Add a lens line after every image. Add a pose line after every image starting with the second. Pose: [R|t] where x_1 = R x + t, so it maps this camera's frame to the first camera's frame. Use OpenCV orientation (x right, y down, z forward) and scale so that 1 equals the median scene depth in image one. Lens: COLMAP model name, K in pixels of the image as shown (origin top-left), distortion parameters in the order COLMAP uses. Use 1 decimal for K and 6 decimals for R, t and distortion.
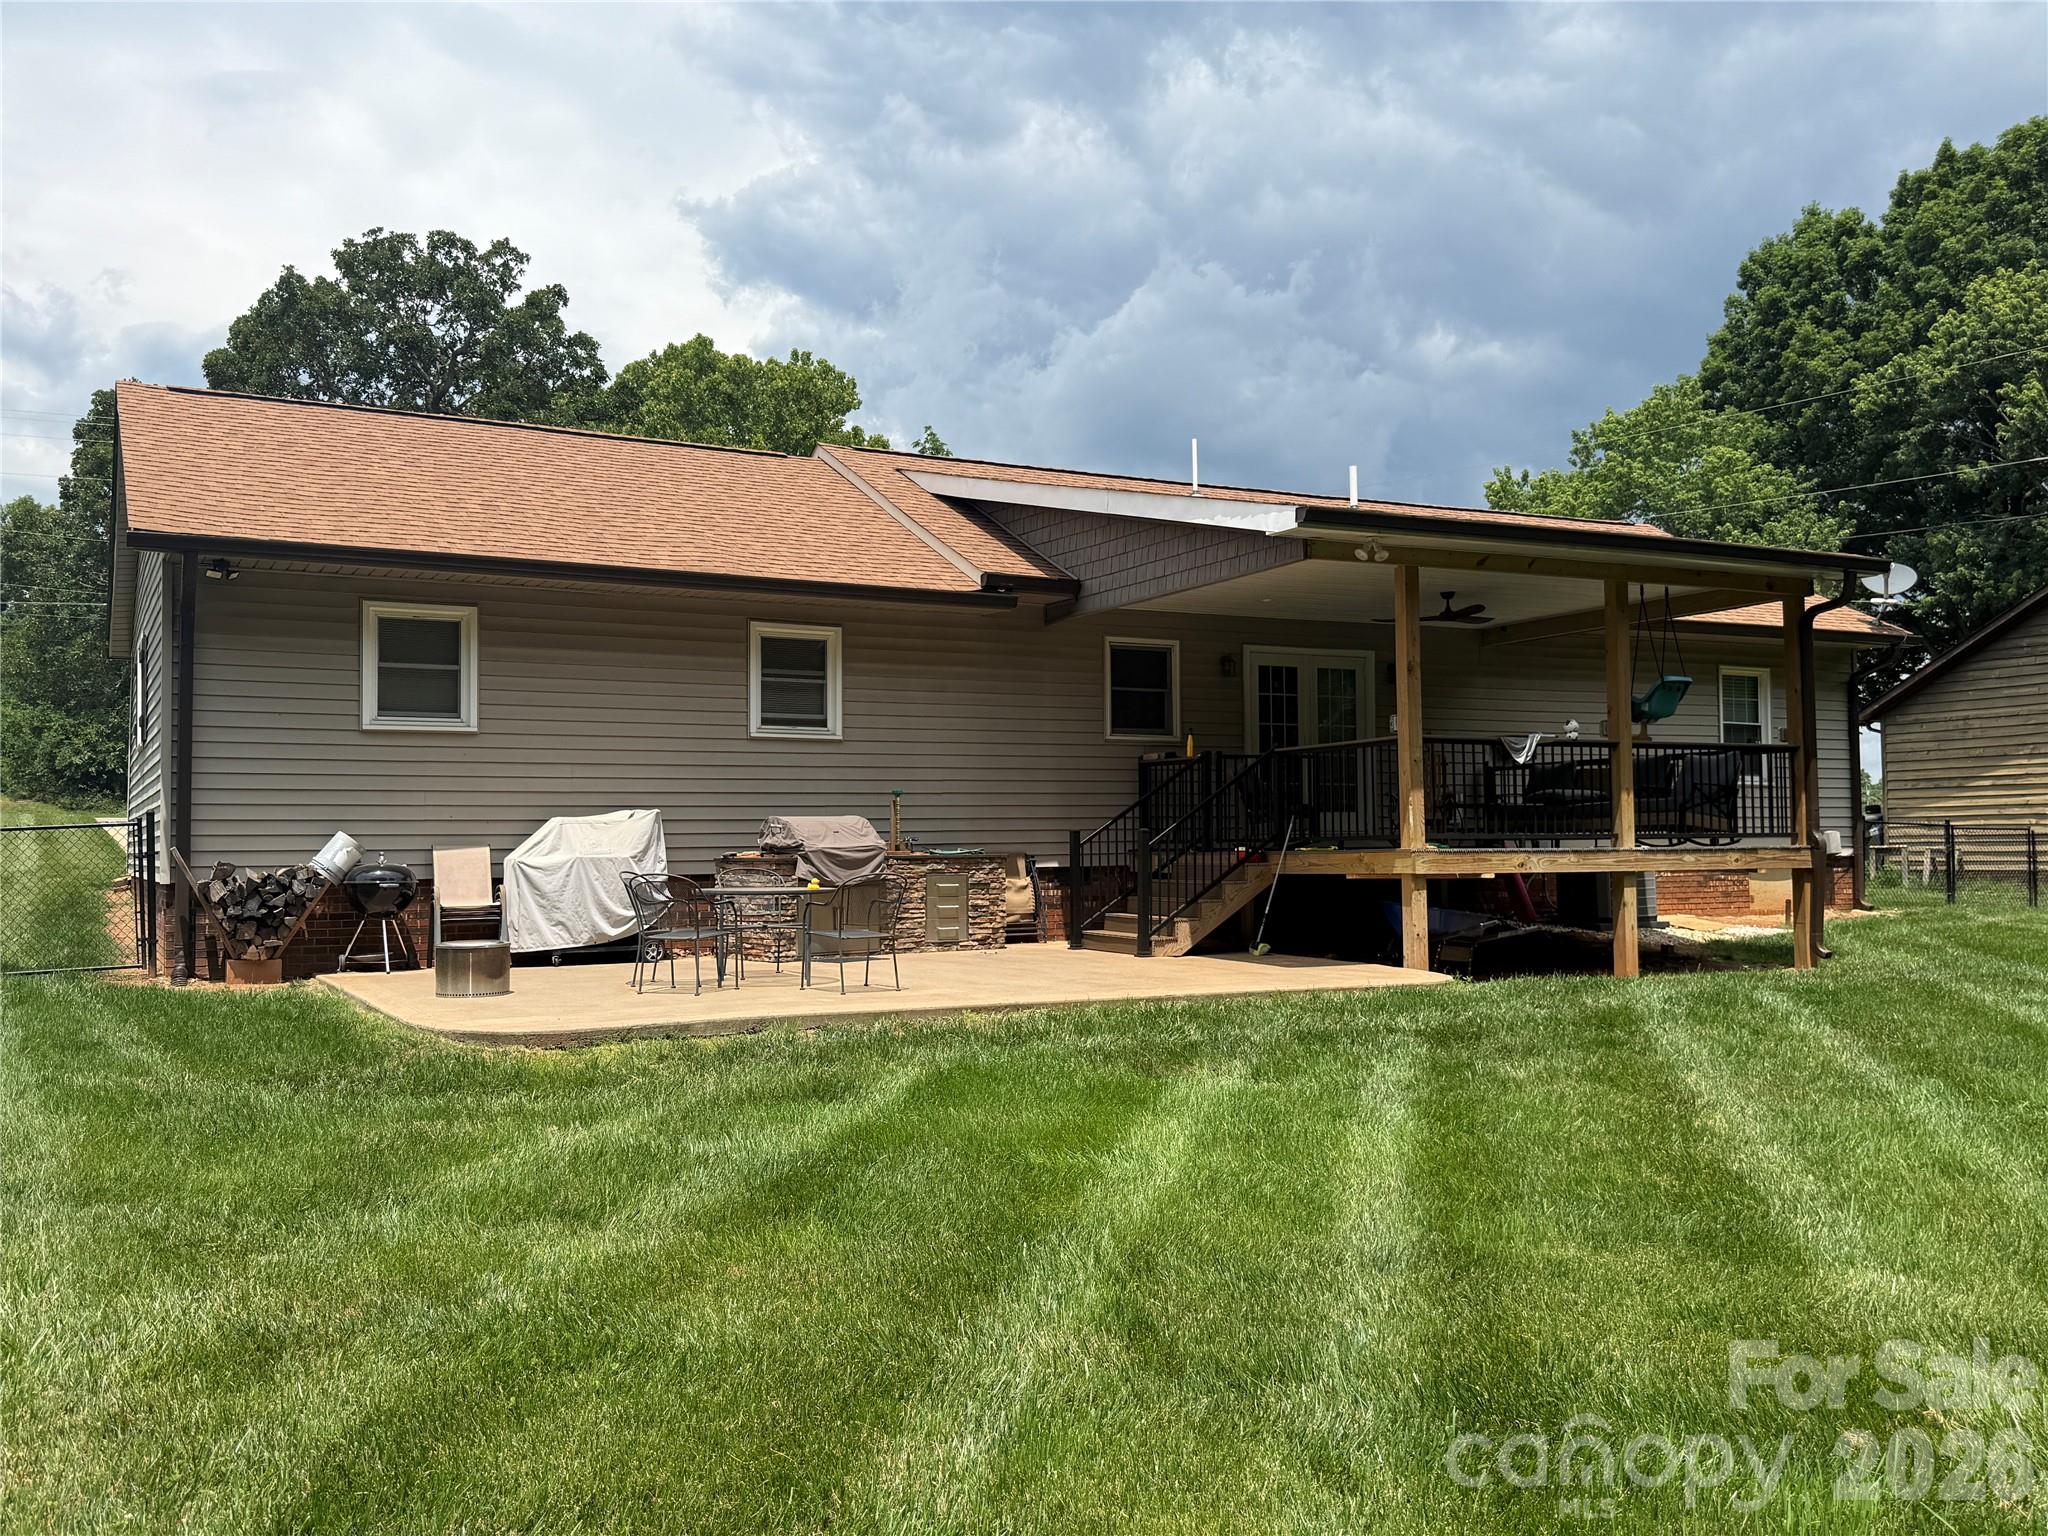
lens RADIAL K [[1765.1, 0, 965.9], [0, 1765.1, 817.6], [0, 0, 1]] dist [0.092944, -0.045438]
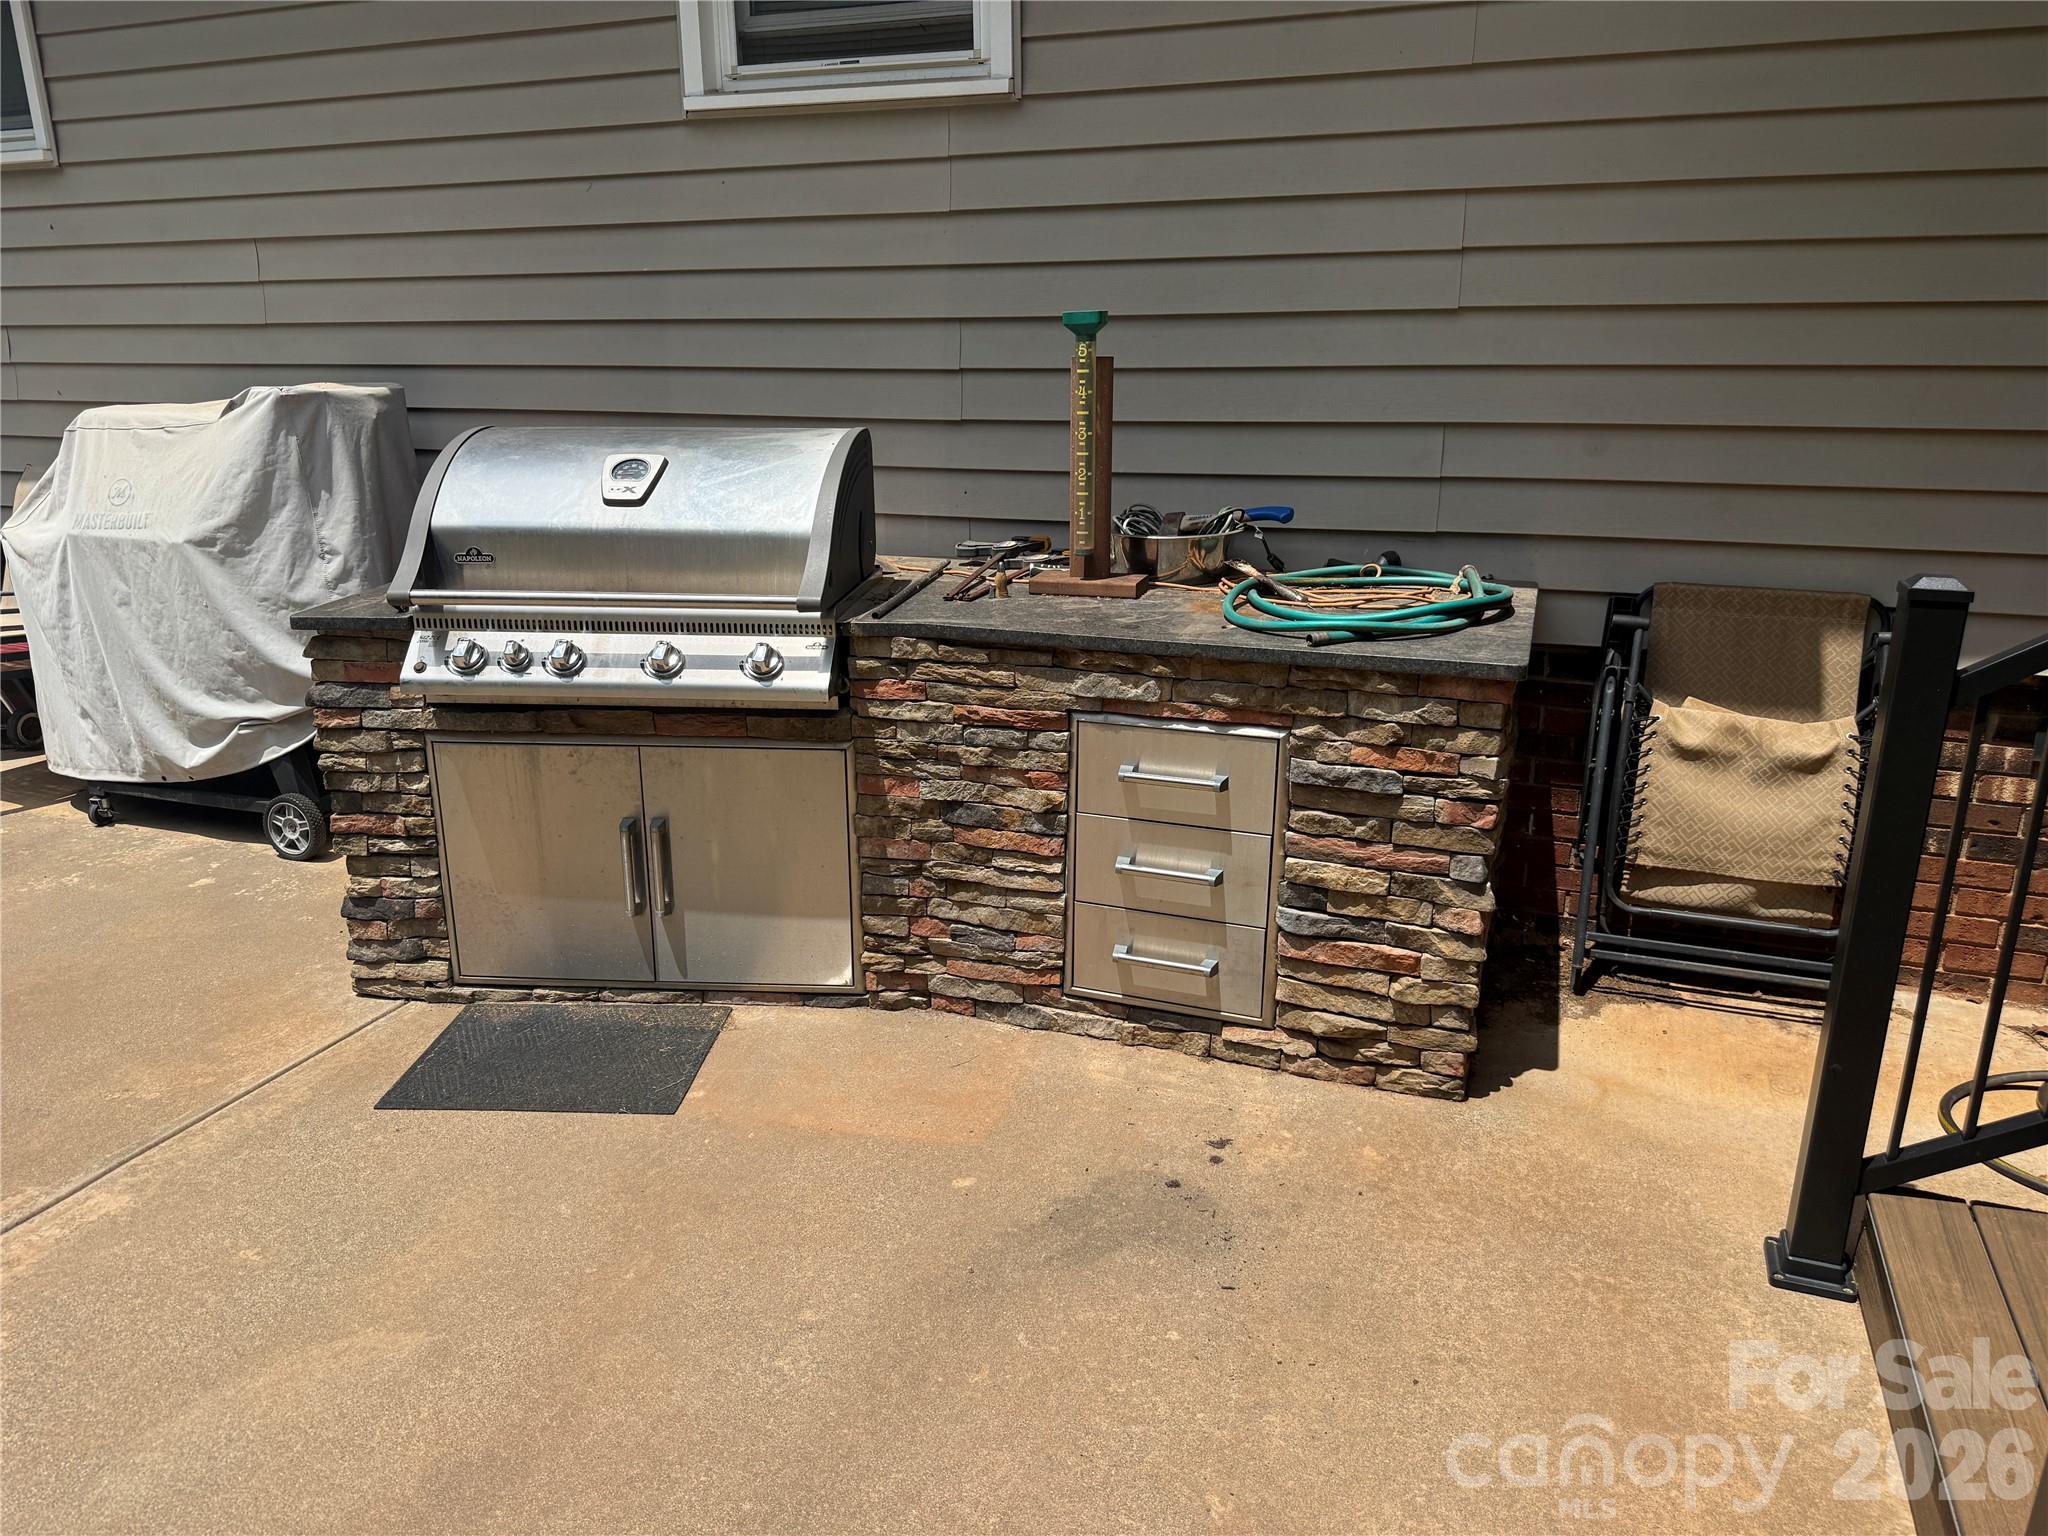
lens RADIAL K [[1428.7, 0, 1022.3], [0, 1428.7, 780.9], [0, 0, 1]] dist [0.035832, -0.040987]
pose [[0.662259, 0.228420, -0.713609, 0.100988], [0.011763, 0.949112, 0.314719, -0.016119], [0.749183, -0.216820, 0.625871, 0.869169]]
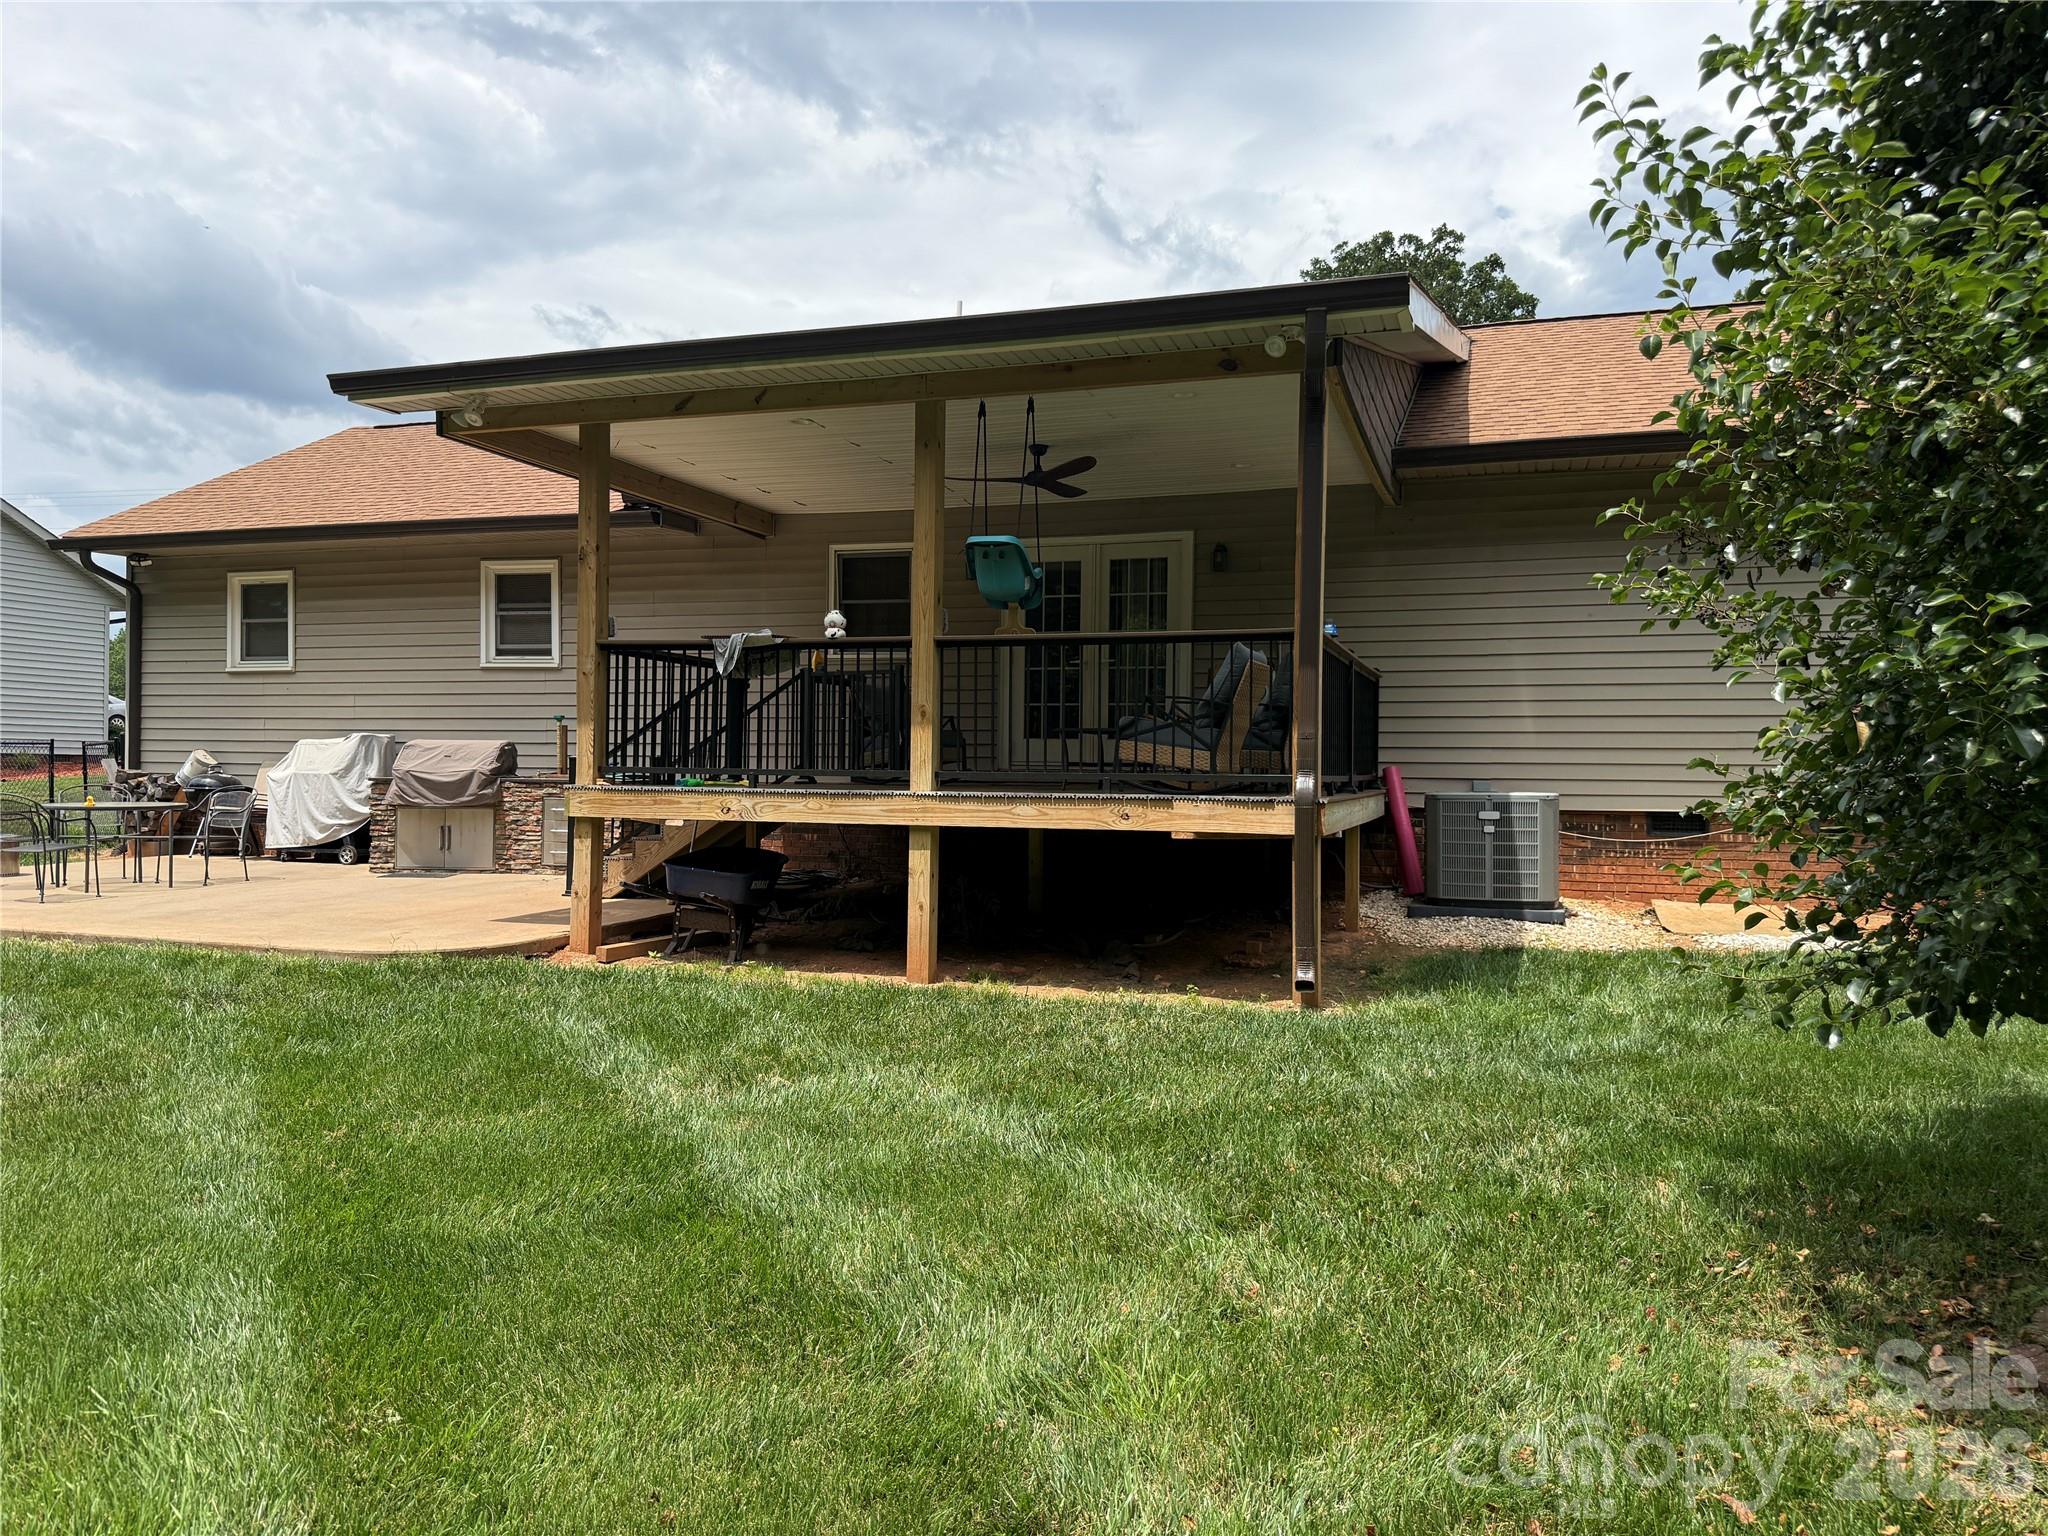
lens RADIAL K [[1428.7, 0, 1022.9], [0, 1428.7, 777.3], [0, 0, 1]] dist [0.035832, -0.040987]
pose [[0.702892, 0.024758, -0.710866, 0.746183], [-0.004624, 0.999532, 0.030239, -0.005781], [0.711282, -0.017967, 0.702677, 0.608508]]
